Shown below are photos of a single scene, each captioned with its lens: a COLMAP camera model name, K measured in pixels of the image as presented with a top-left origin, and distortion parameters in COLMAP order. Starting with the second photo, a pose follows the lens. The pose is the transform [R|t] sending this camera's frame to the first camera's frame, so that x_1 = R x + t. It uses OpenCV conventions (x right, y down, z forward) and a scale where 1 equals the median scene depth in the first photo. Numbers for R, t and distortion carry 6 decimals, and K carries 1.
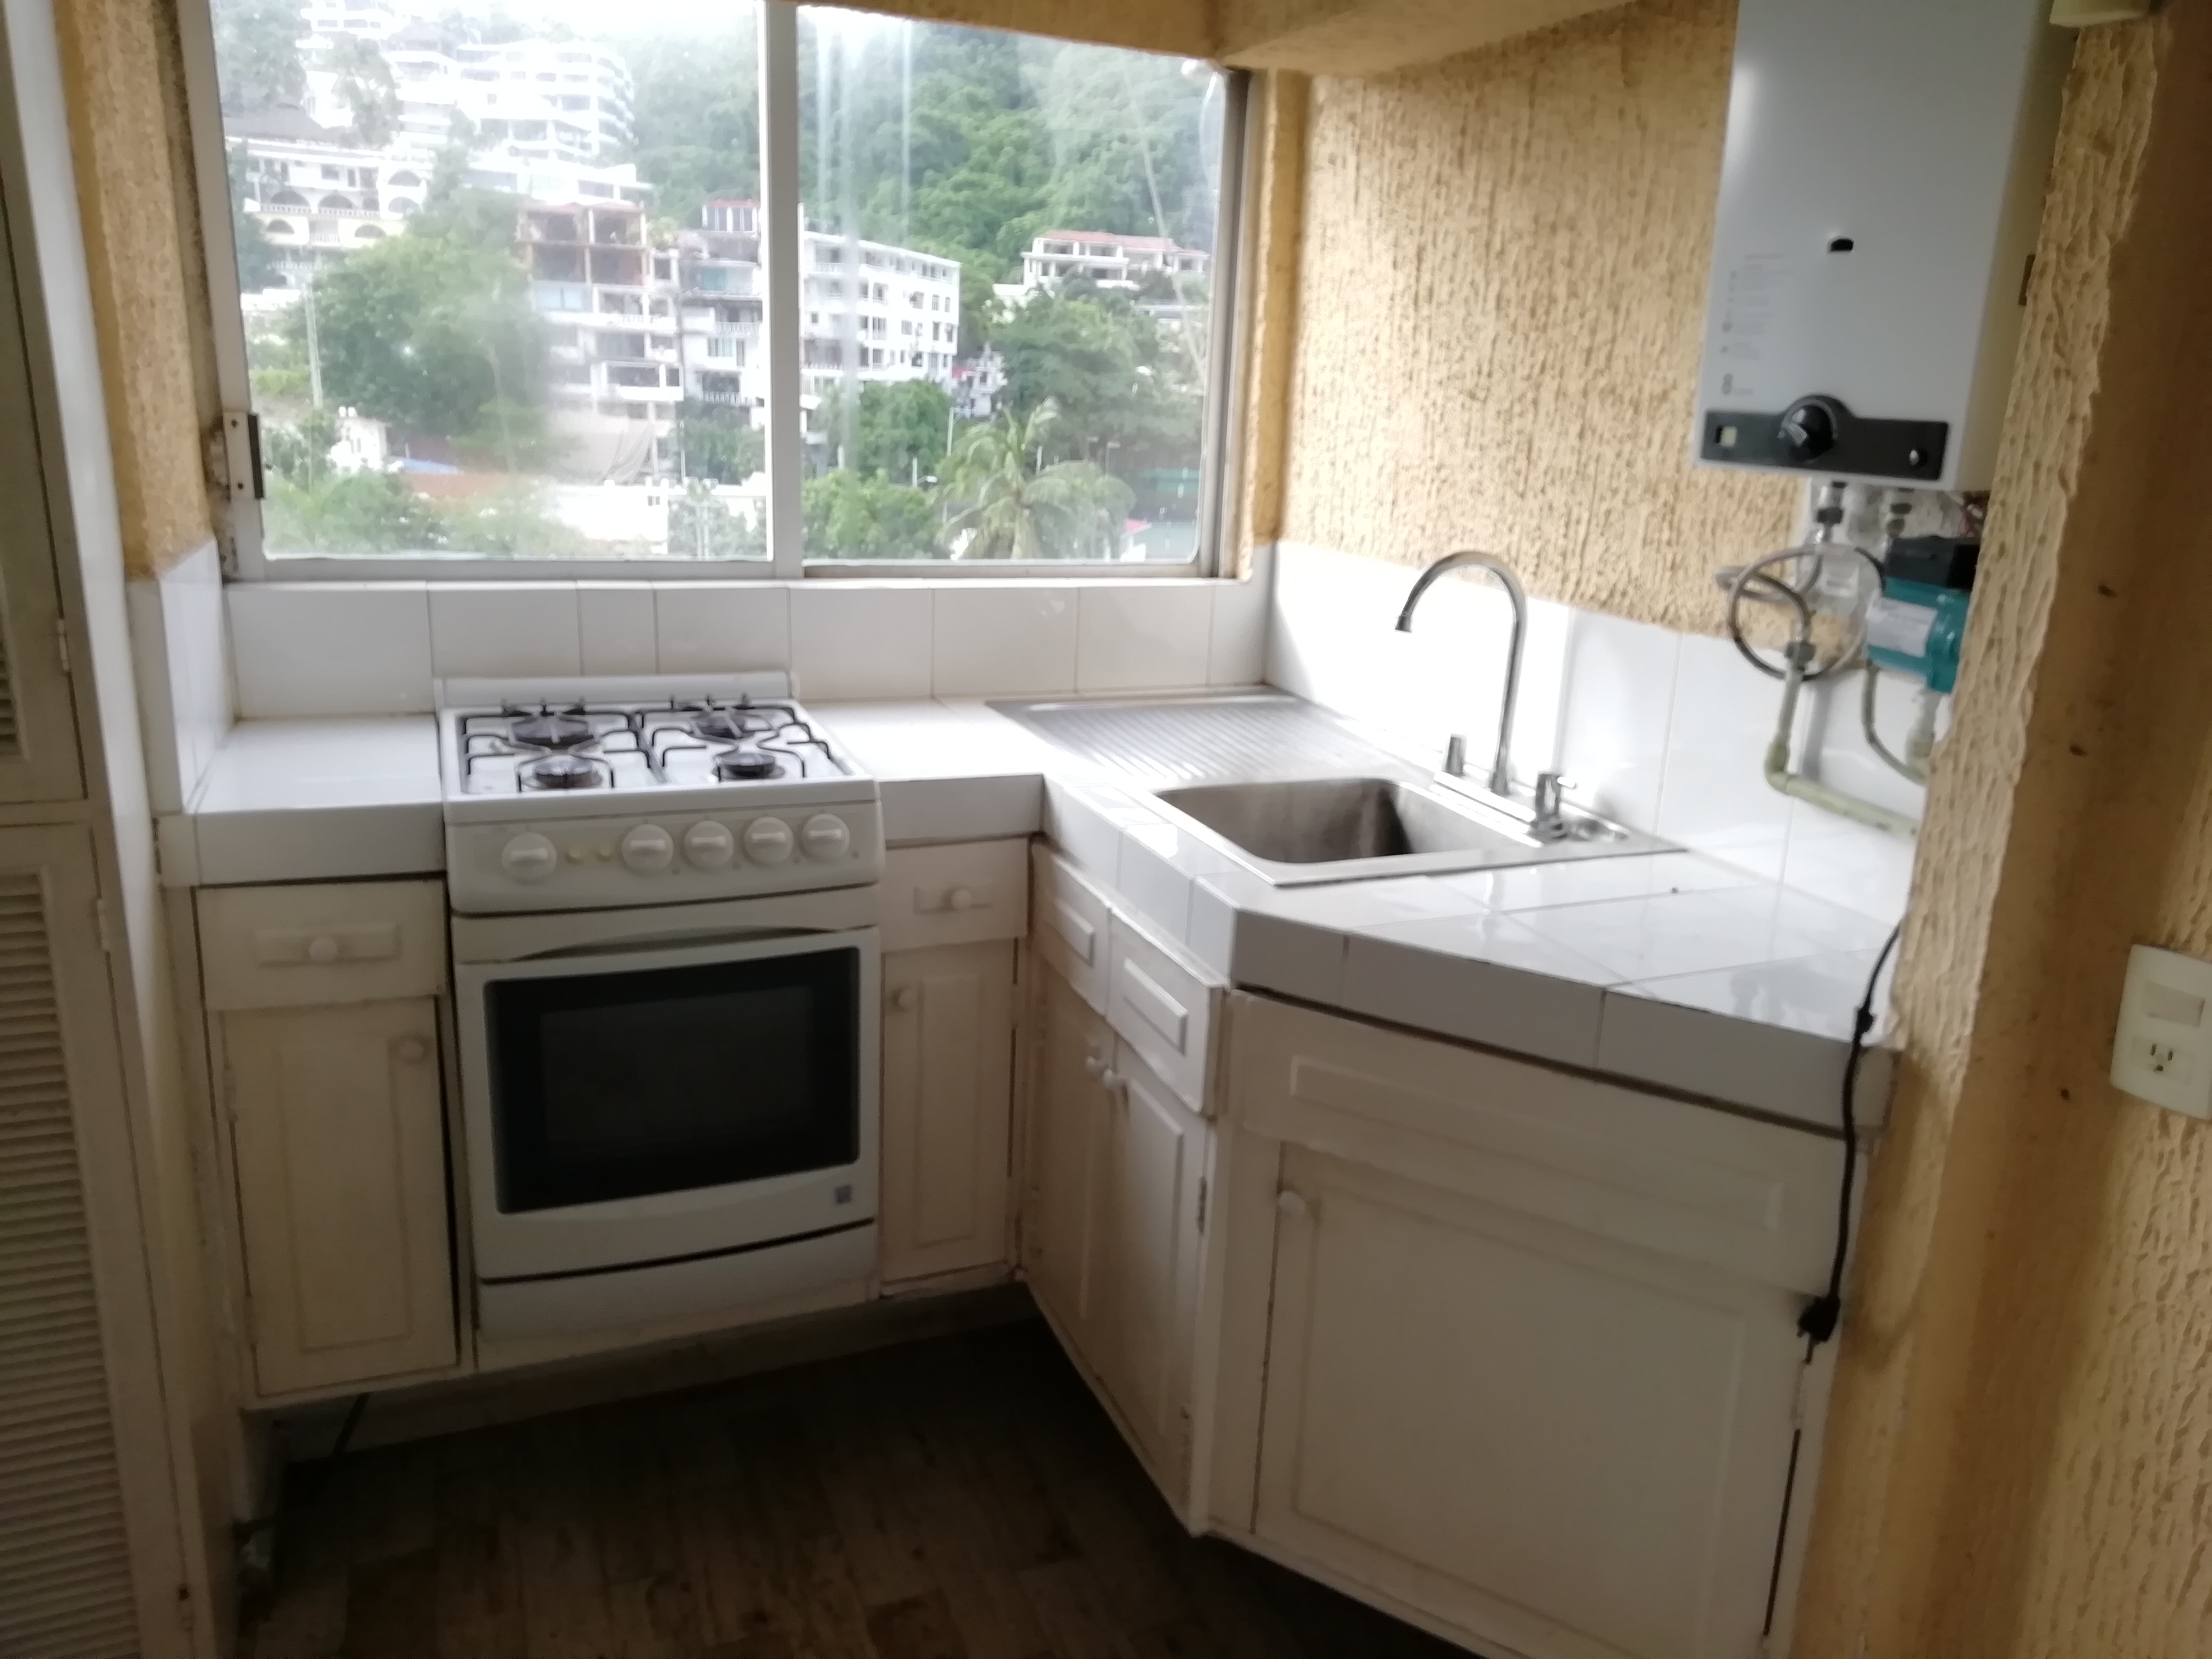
lens RADIAL K [[1607.4, 0, 1106.0], [0, 1607.4, 829.5], [0, 0, 1]] dist [0.022110, -0.003299]
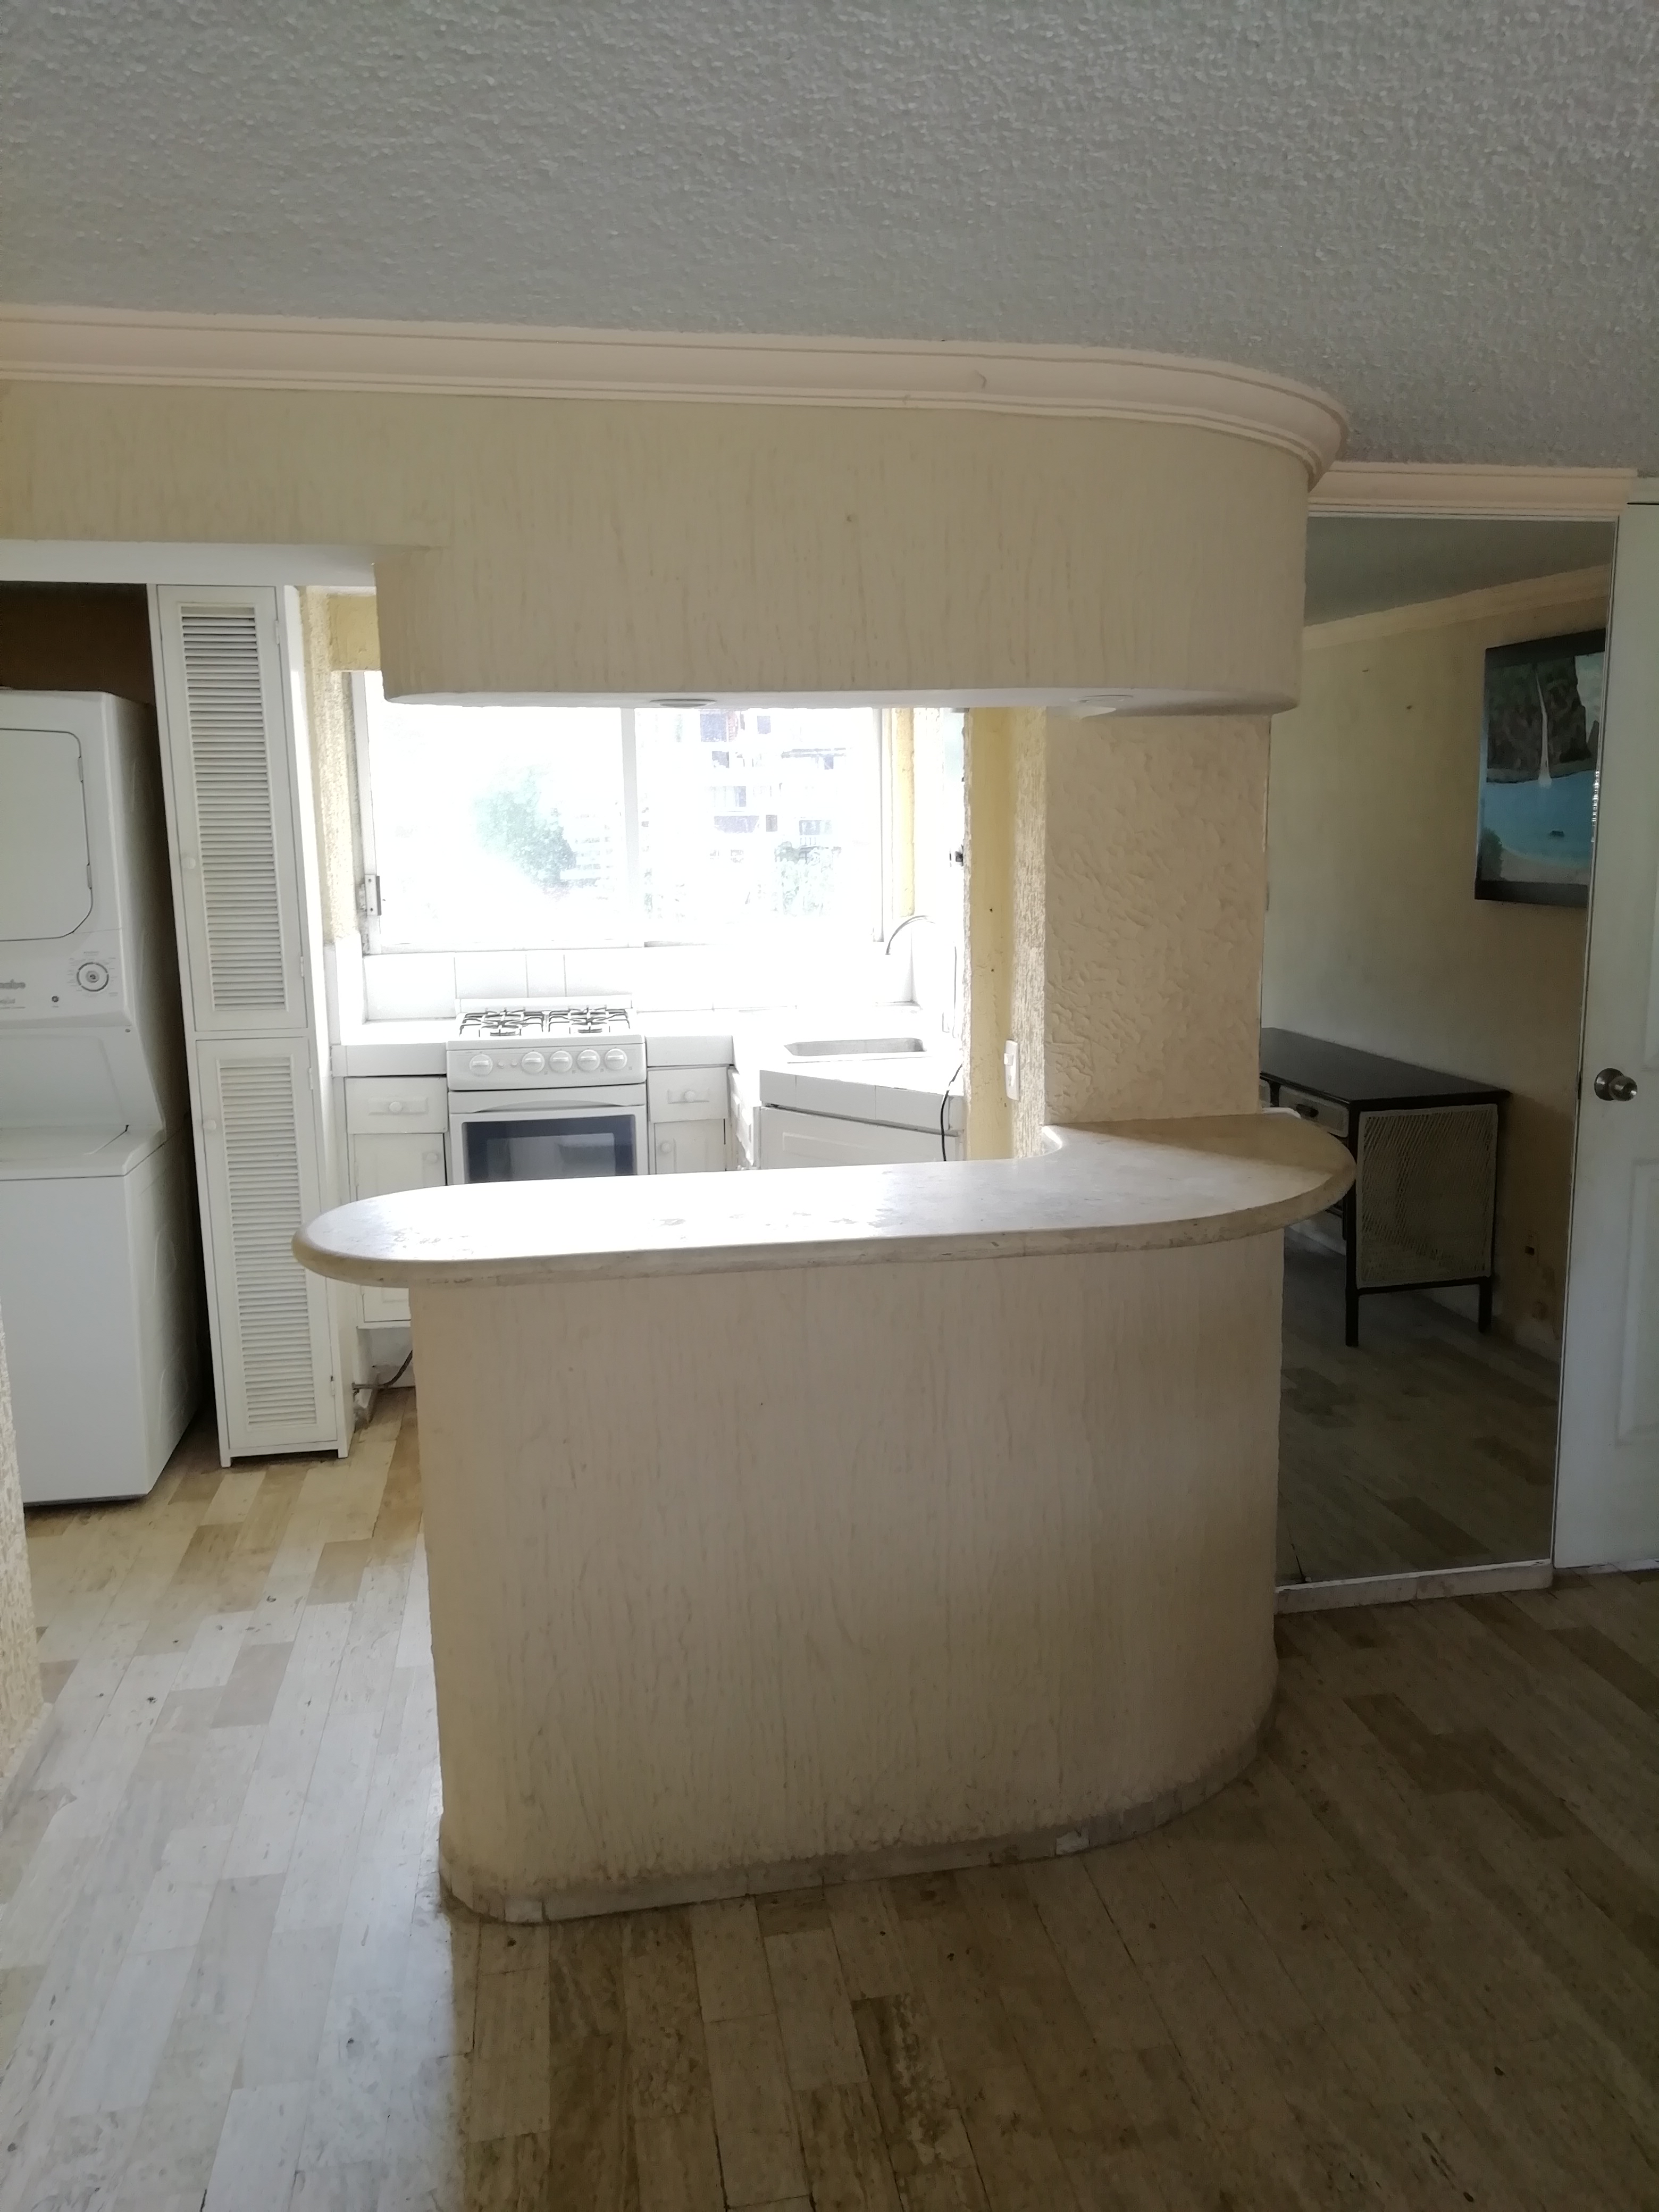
lens RADIAL K [[1642.0, 0, 835.3], [0, 1642.0, 1098.9], [0, 0, 1]] dist [0.011470, 0.001700]
pose [[0.974178, -0.018515, -0.225020, 0.574187], [-0.003696, 0.995190, -0.097889, 0.260117], [0.225750, 0.096193, 0.969425, -0.989992]]
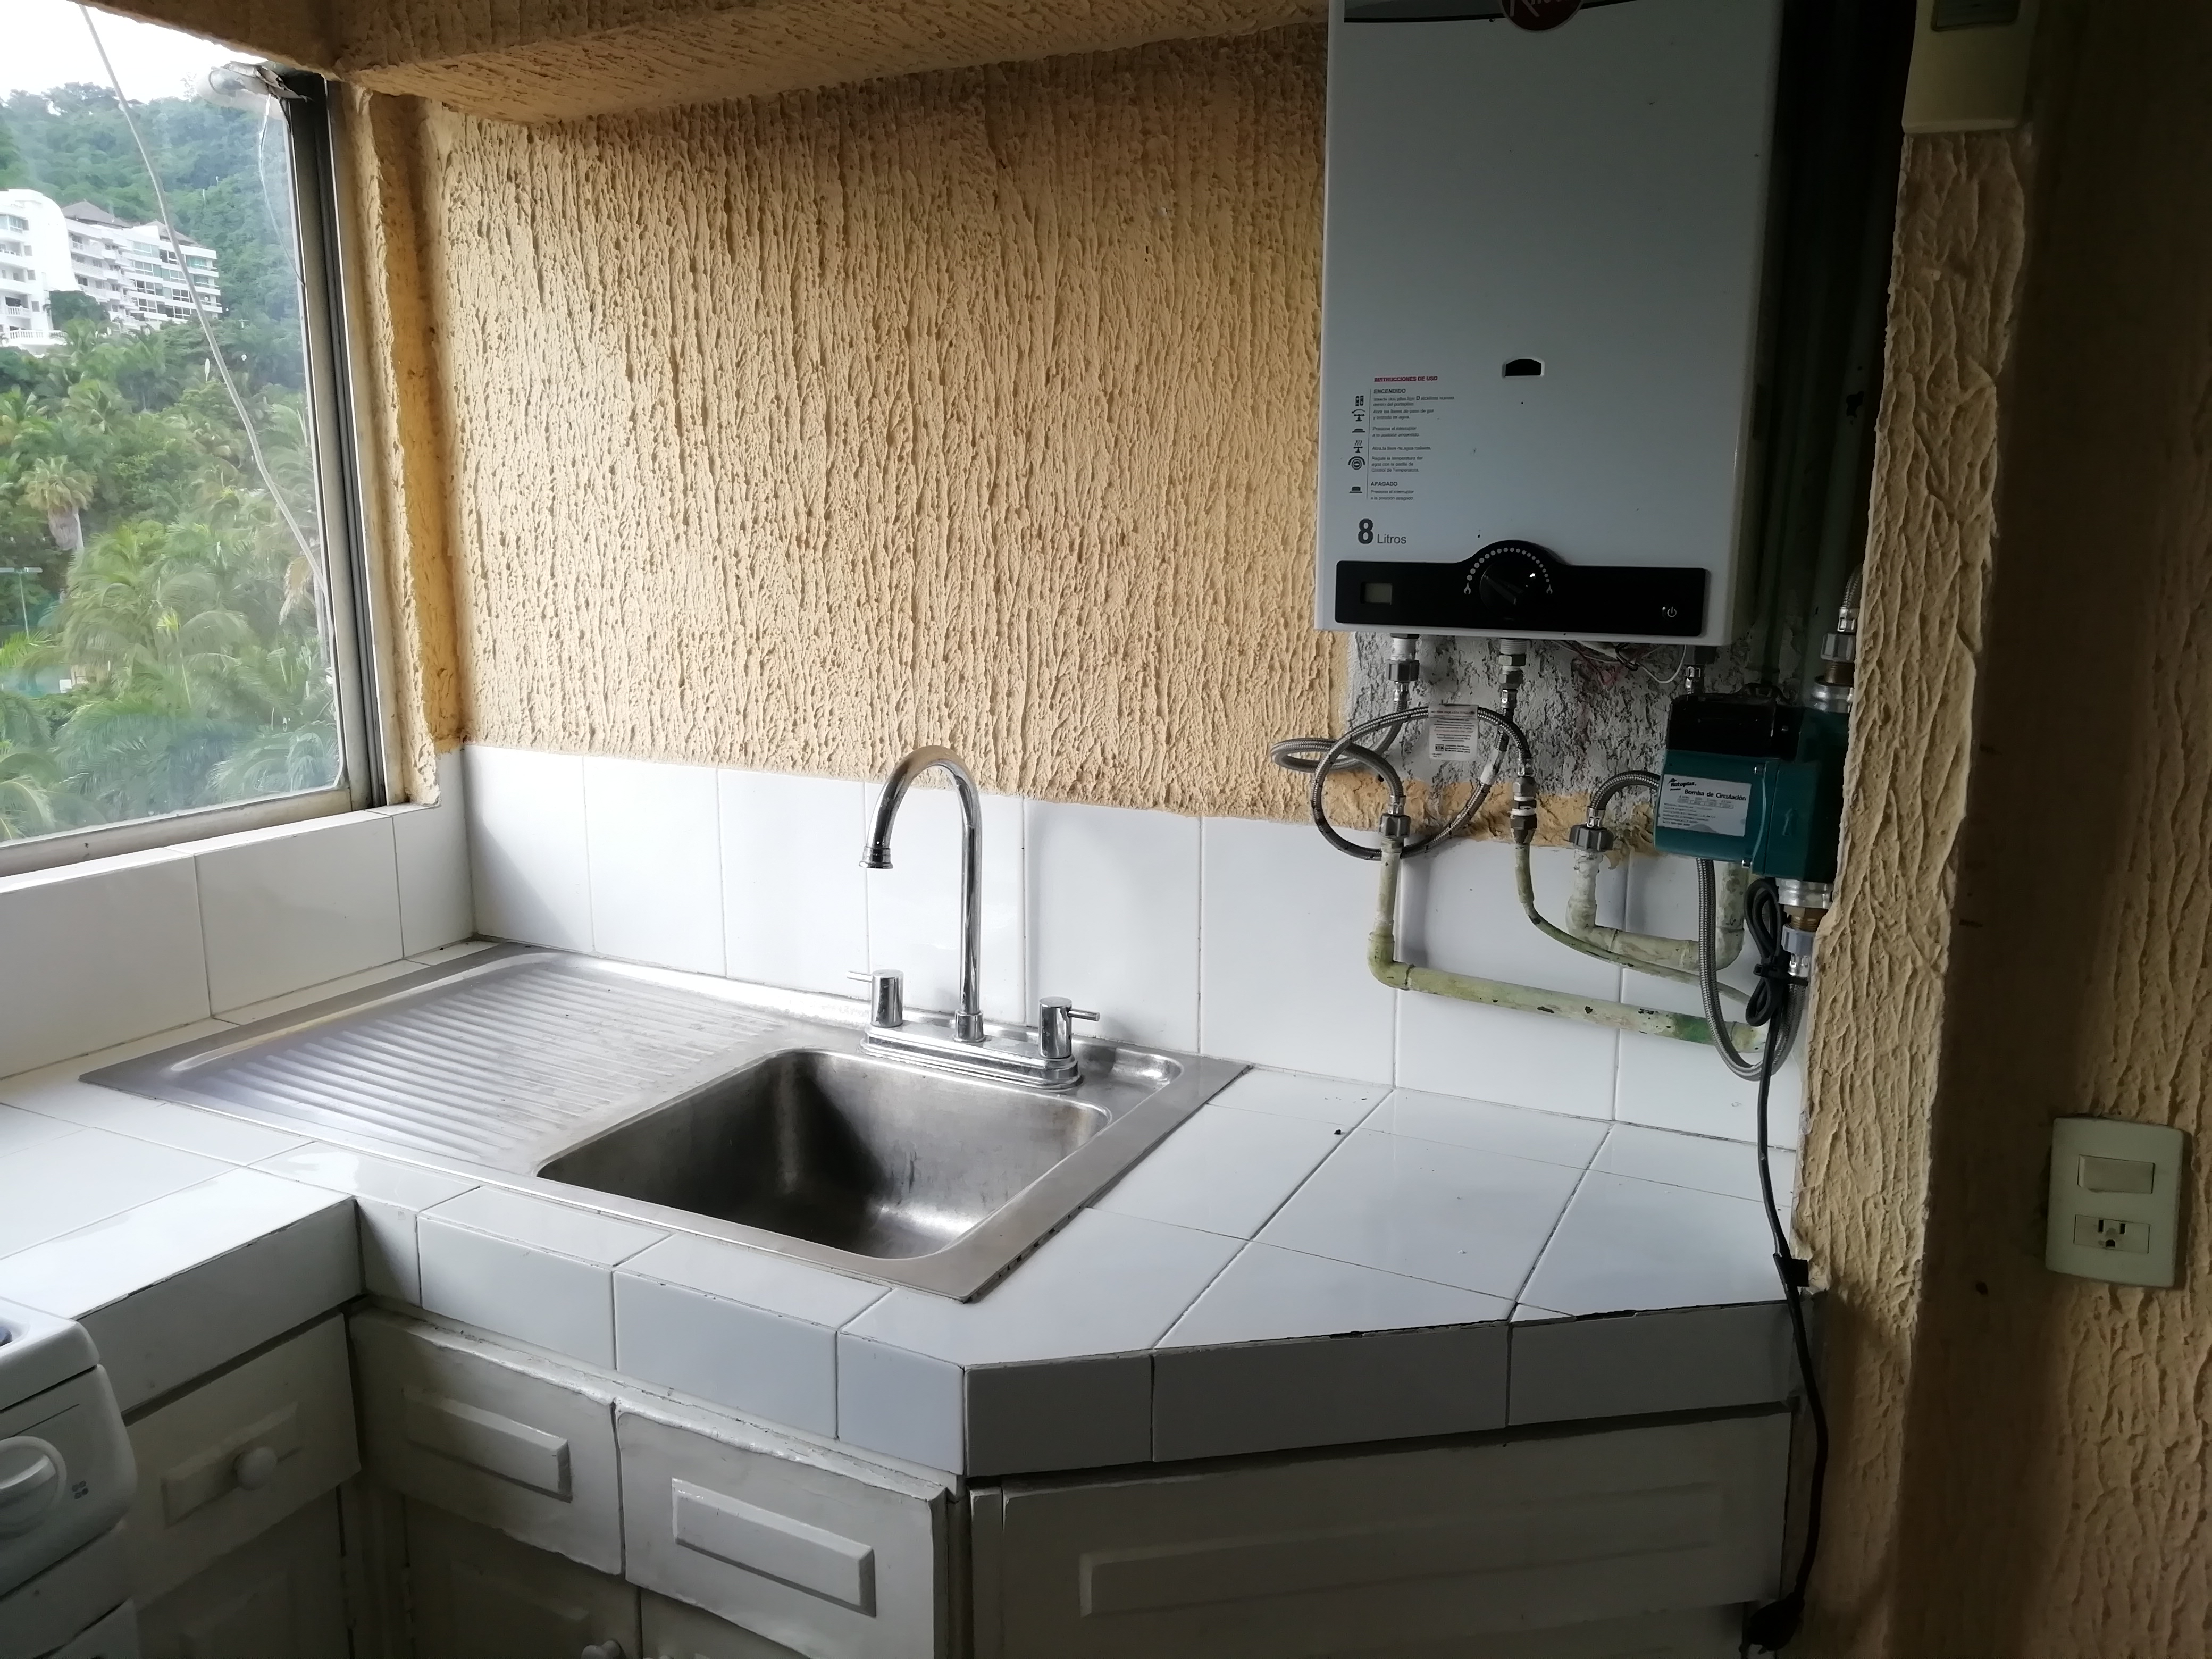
lens RADIAL K [[1607.4, 0, 1106.0], [0, 1607.4, 829.5], [0, 0, 1]] dist [0.022110, -0.003299]
pose [[0.750161, -0.161377, 0.641261, -0.205975], [0.201014, 0.979523, 0.011352, -0.127826], [-0.629962, 0.120387, 0.767239, 0.372423]]
